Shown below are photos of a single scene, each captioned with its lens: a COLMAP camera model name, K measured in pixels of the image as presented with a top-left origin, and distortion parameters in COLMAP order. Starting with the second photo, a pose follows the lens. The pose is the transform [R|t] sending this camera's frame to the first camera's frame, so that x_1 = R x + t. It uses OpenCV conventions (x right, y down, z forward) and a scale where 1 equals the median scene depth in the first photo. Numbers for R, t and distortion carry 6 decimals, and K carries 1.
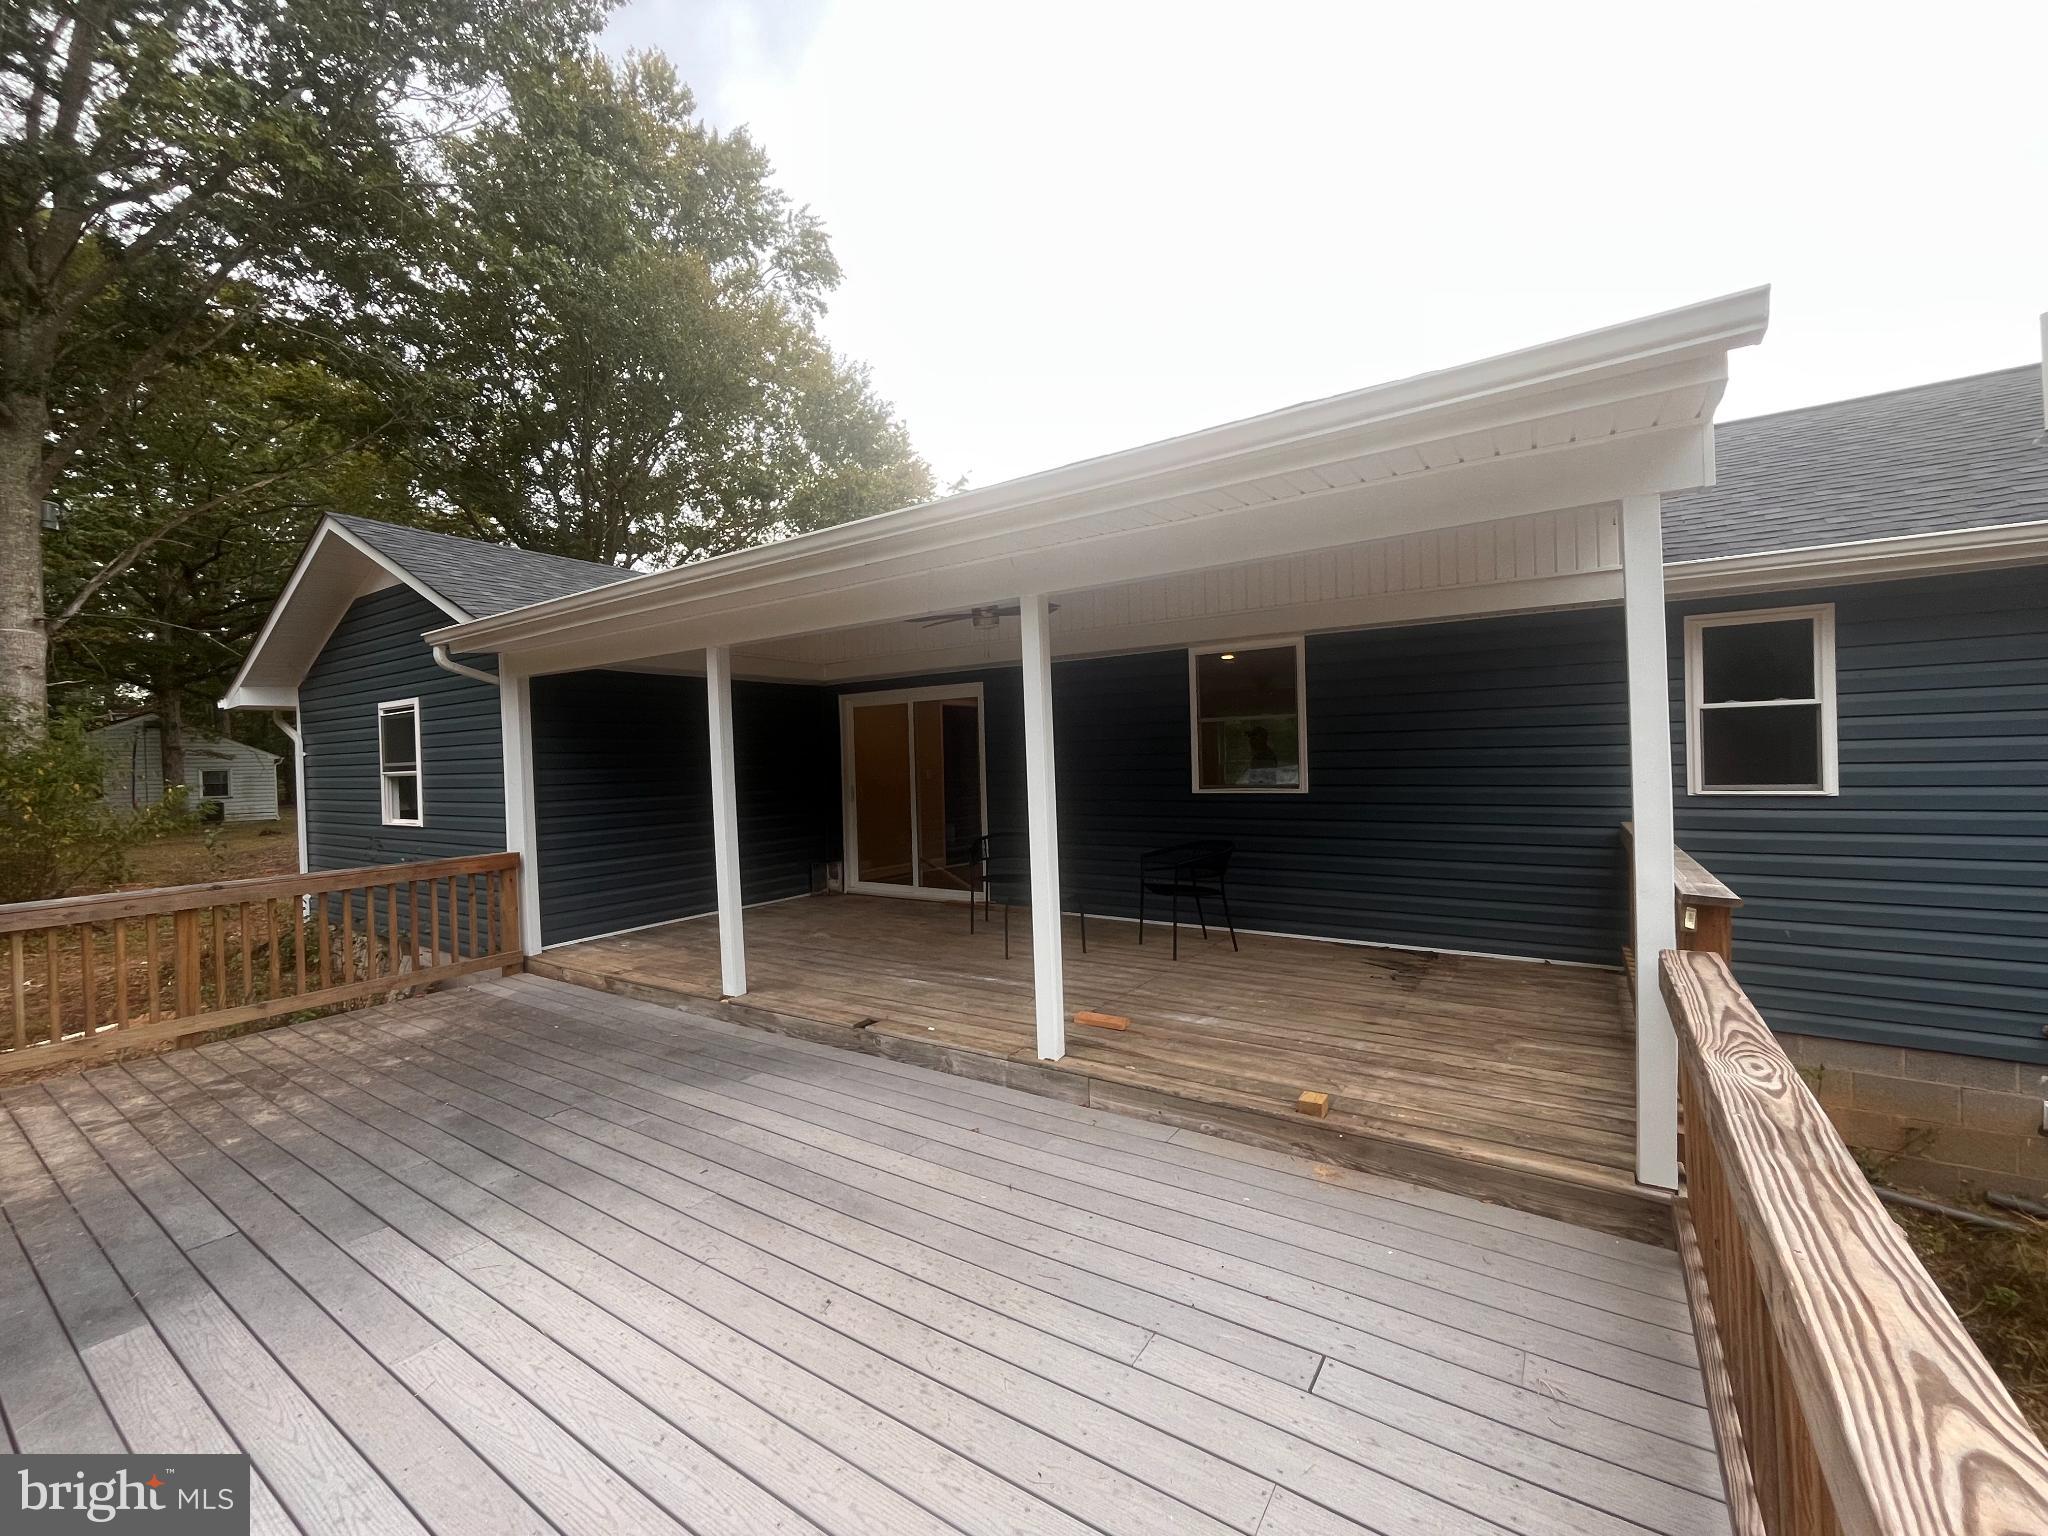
lens RADIAL K [[829.0, 0, 1024.0], [0, 829.0, 768.0], [0, 0, 1]] dist [-0.001388, -0.002373]
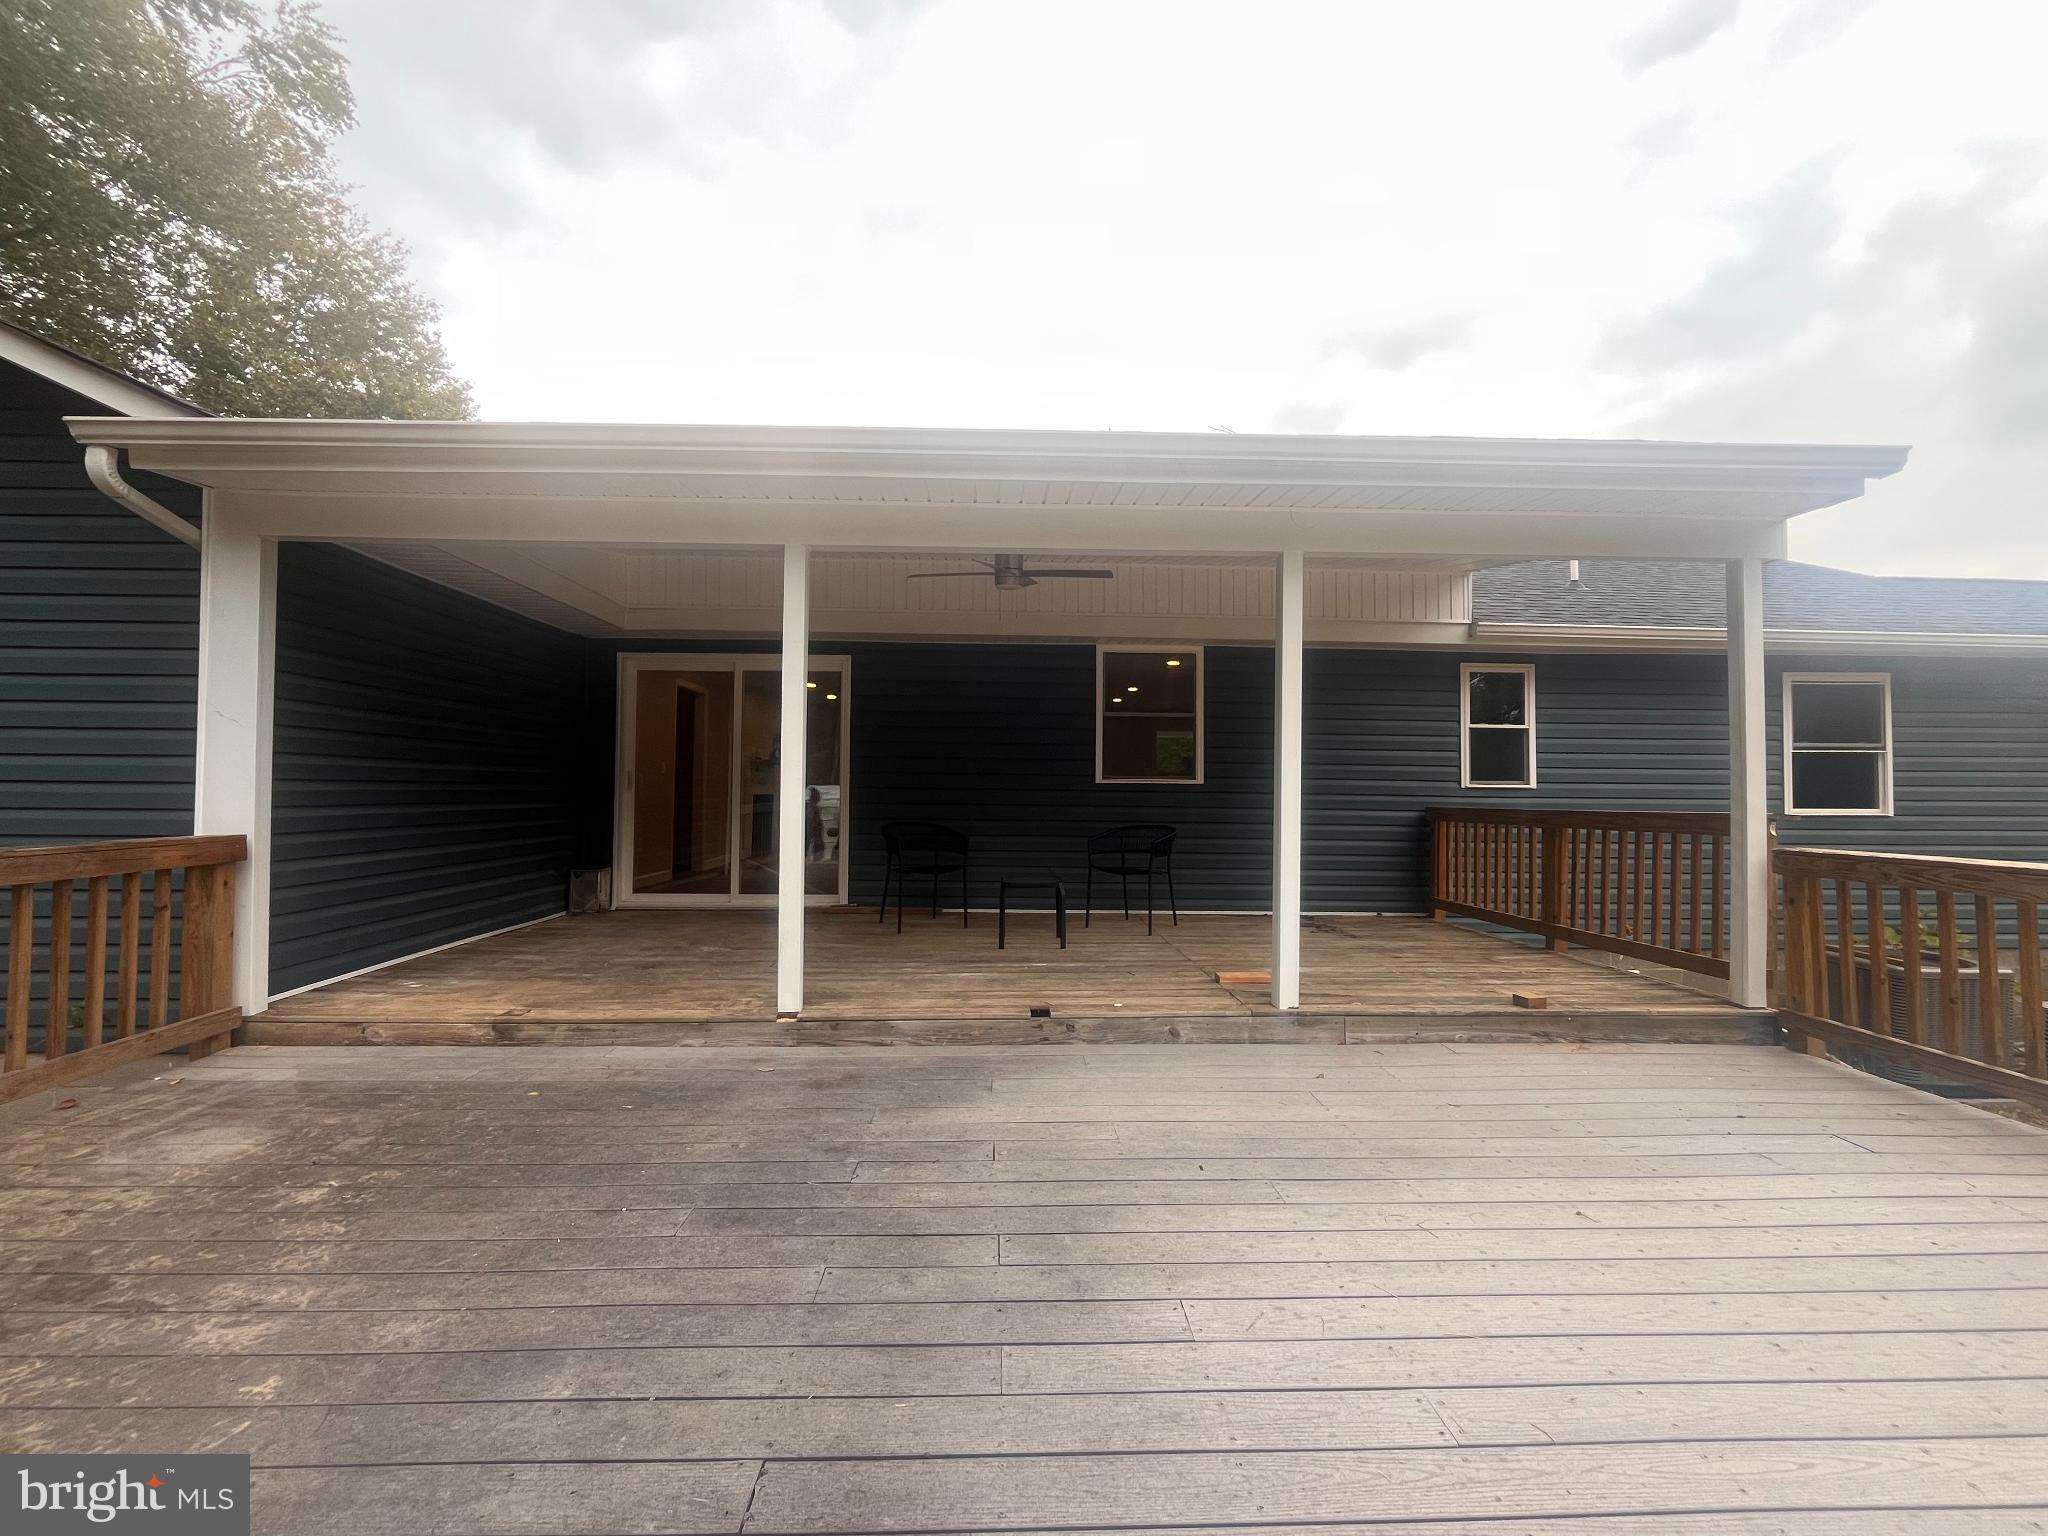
lens RADIAL K [[829.0, 0, 1024.0], [0, 829.0, 768.0], [0, 0, 1]] dist [-0.001388, -0.002373]
pose [[0.813890, 0.050202, 0.578846, -0.673617], [-0.024338, 0.998332, -0.052361, 0.096871], [-0.580509, 0.028528, 0.813754, 0.288680]]
